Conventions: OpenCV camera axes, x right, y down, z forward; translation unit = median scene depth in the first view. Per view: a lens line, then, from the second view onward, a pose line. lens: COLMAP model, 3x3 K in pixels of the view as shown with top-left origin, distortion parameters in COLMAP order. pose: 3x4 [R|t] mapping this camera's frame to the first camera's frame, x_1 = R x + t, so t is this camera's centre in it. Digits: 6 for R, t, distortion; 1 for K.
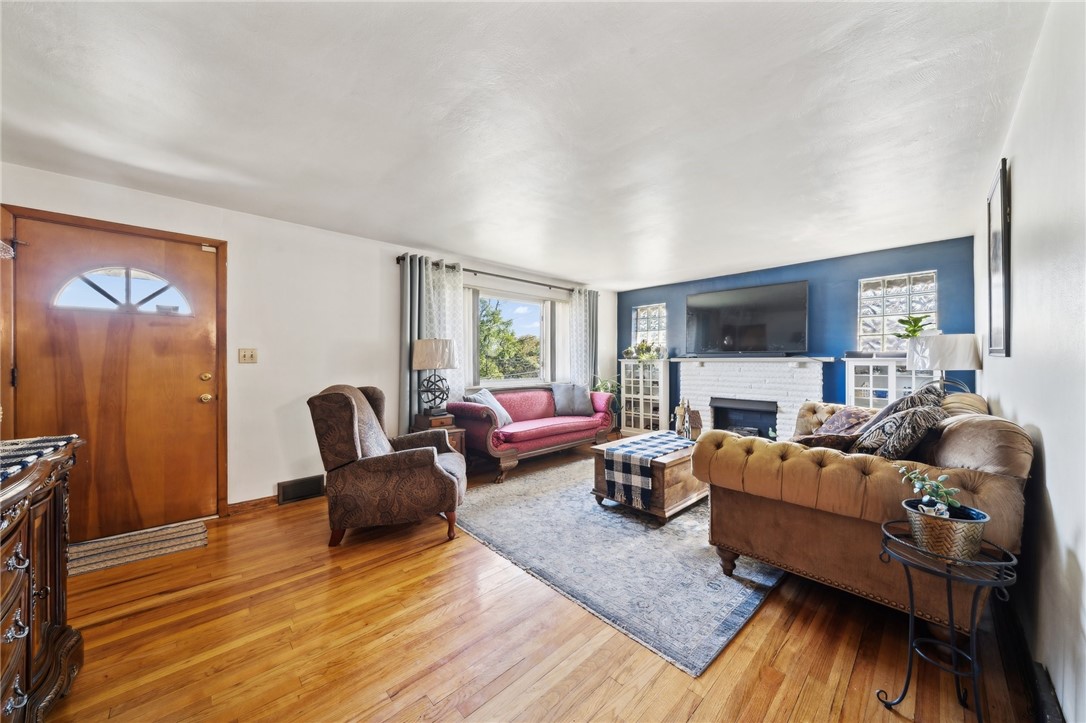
lens RADIAL K [[373.6, 0, 542.7], [0, 373.6, 361.9], [0, 0, 1]] dist [-0.009501, -0.000133]
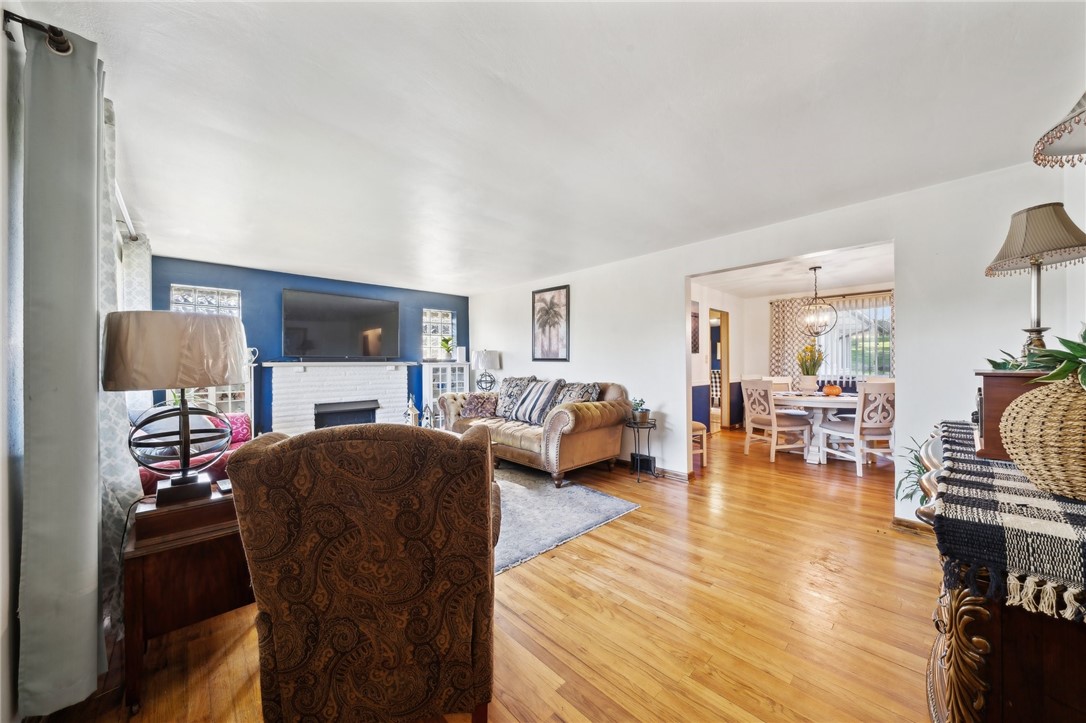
lens RADIAL K [[373.6, 0, 542.6], [0, 373.6, 363.3], [0, 0, 1]] dist [-0.009501, -0.000133]
pose [[-0.000293, 0.000886, 1.000000, -0.635041], [0.008067, 0.999967, -0.000884, -0.003063], [-0.999967, 0.008067, -0.000300, 0.551844]]
